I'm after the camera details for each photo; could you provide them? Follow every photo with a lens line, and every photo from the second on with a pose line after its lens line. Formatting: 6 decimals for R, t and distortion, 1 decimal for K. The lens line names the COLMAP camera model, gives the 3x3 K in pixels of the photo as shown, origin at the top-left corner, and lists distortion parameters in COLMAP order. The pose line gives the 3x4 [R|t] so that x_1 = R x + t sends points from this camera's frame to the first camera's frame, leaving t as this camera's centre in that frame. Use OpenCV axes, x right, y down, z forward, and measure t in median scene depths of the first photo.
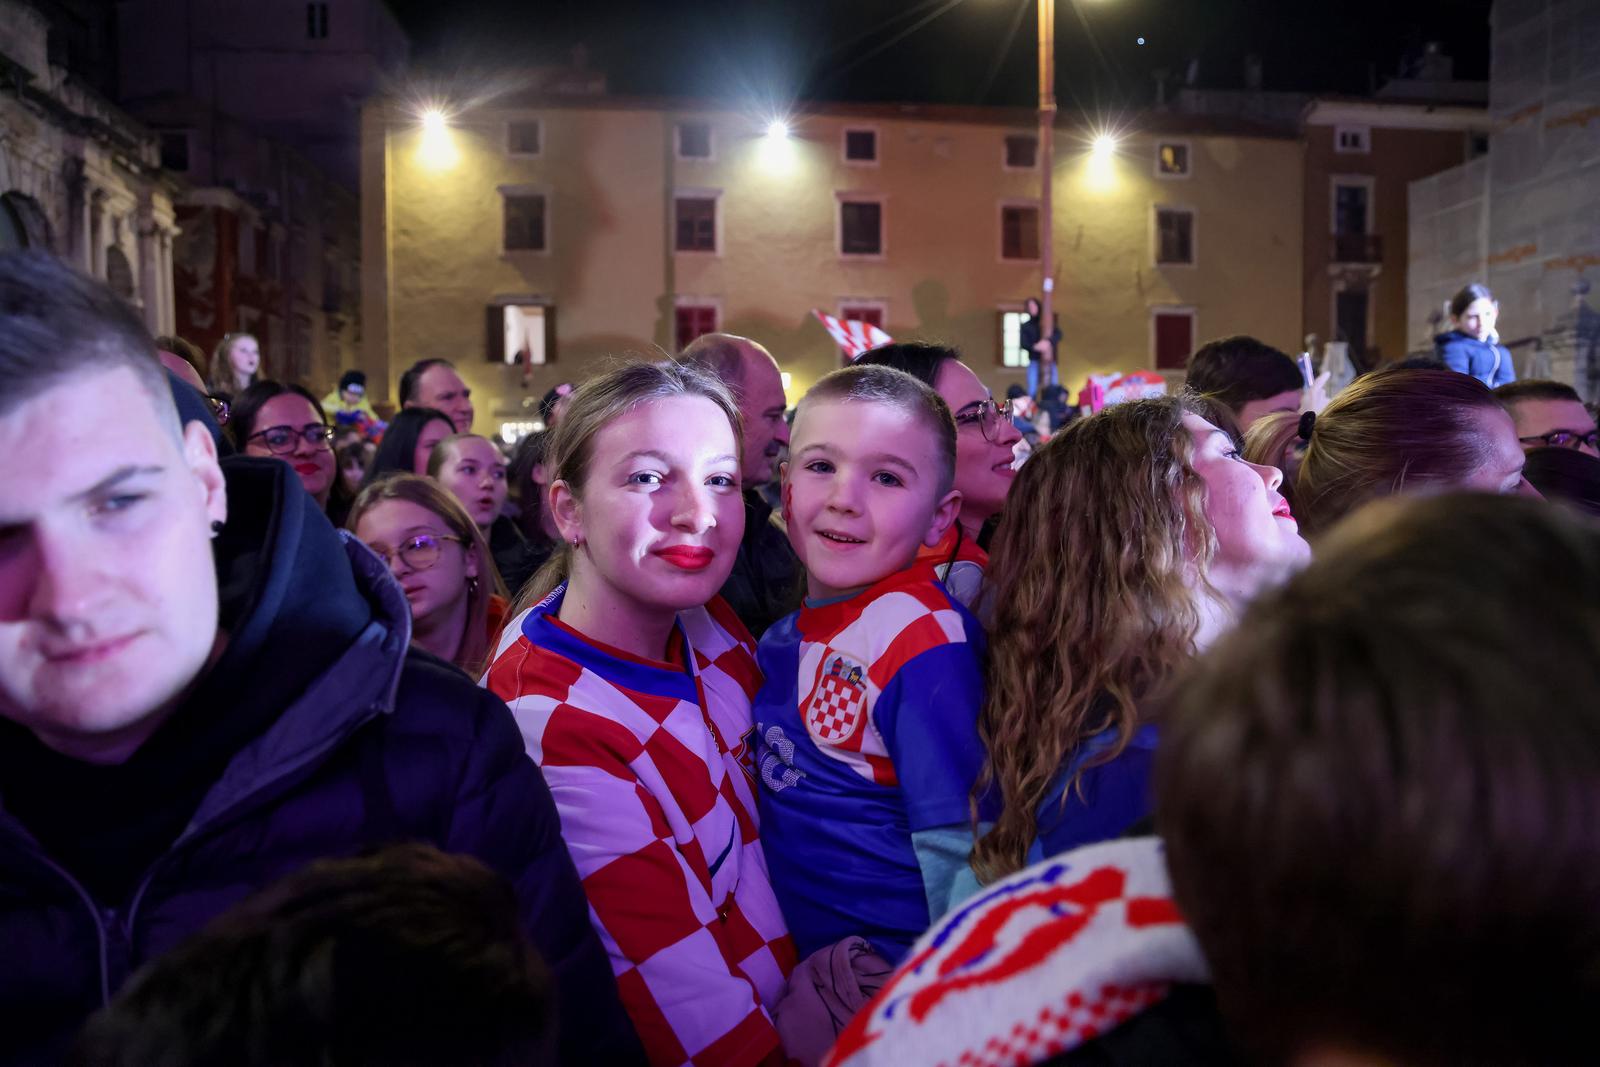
lens RADIAL K [[1086.4, 0, 804.2], [0, 1086.4, 521.9], [0, 0, 1]] dist [-0.071718, 0.033305]
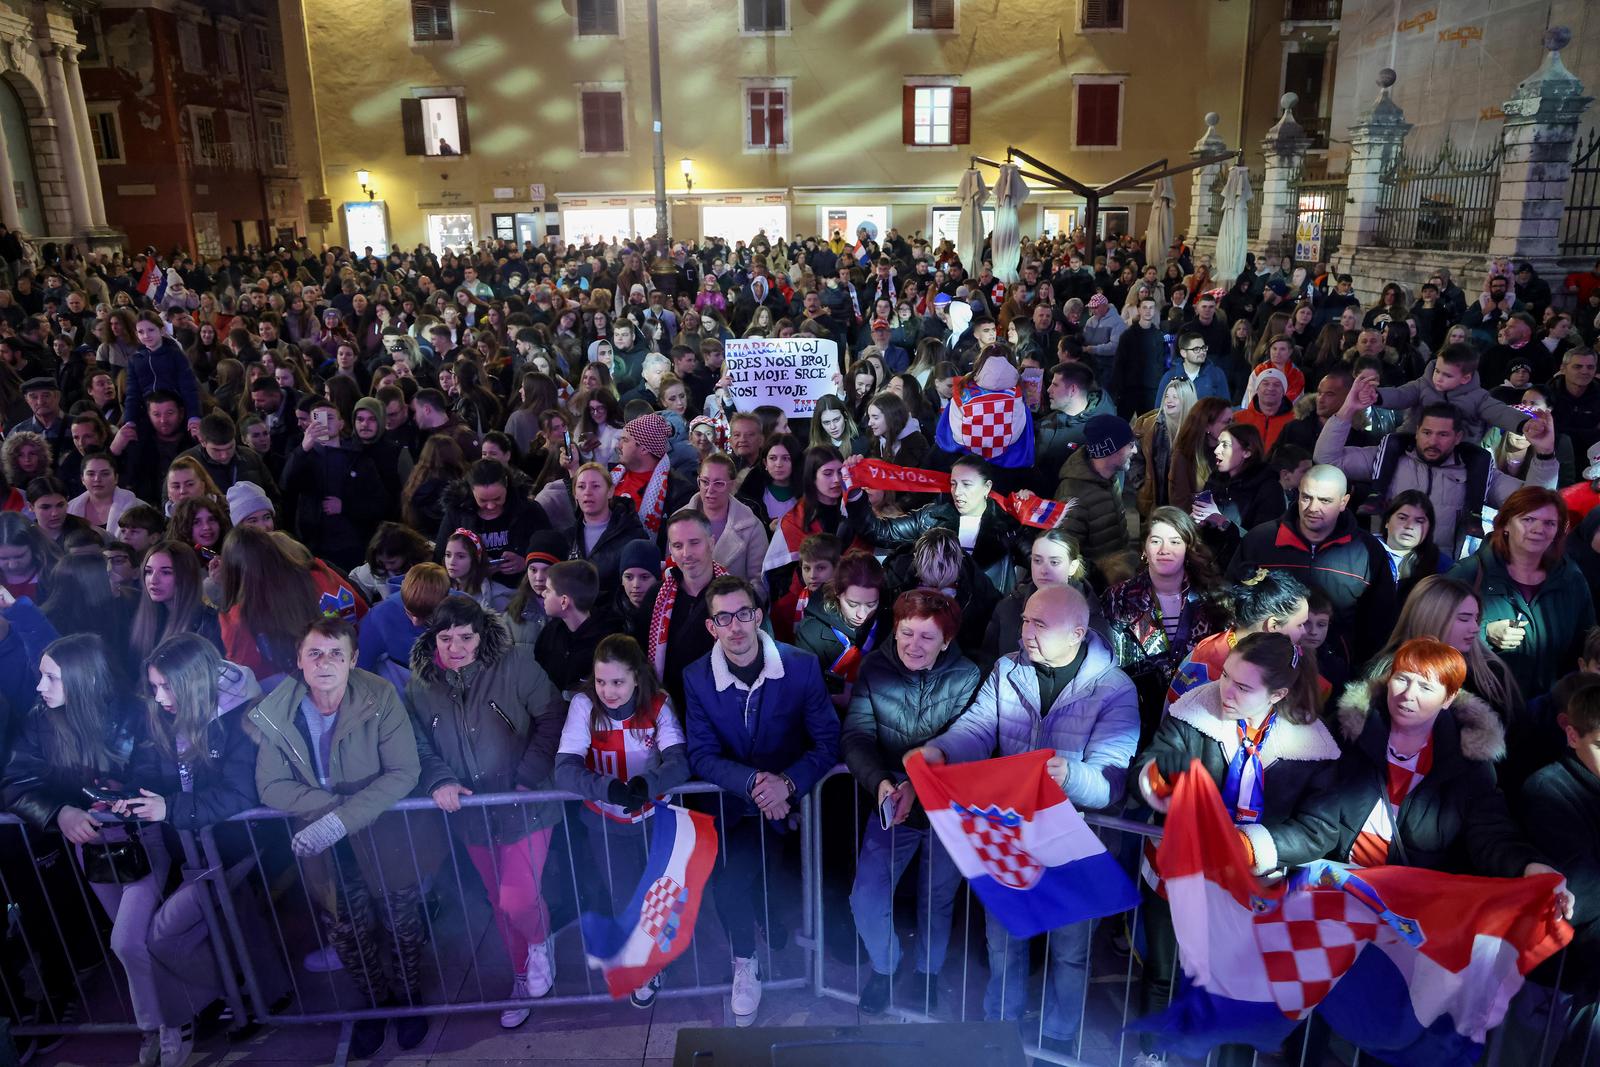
lens RADIAL K [[1086.4, 0, 798.1], [0, 1086.4, 526.6], [0, 0, 1]] dist [-0.071718, 0.033305]
pose [[0.991381, 0.025594, -0.128488, 0.230379], [0.005223, 0.972230, 0.233968, -0.038941], [0.130908, -0.232623, 0.963717, -0.037995]]
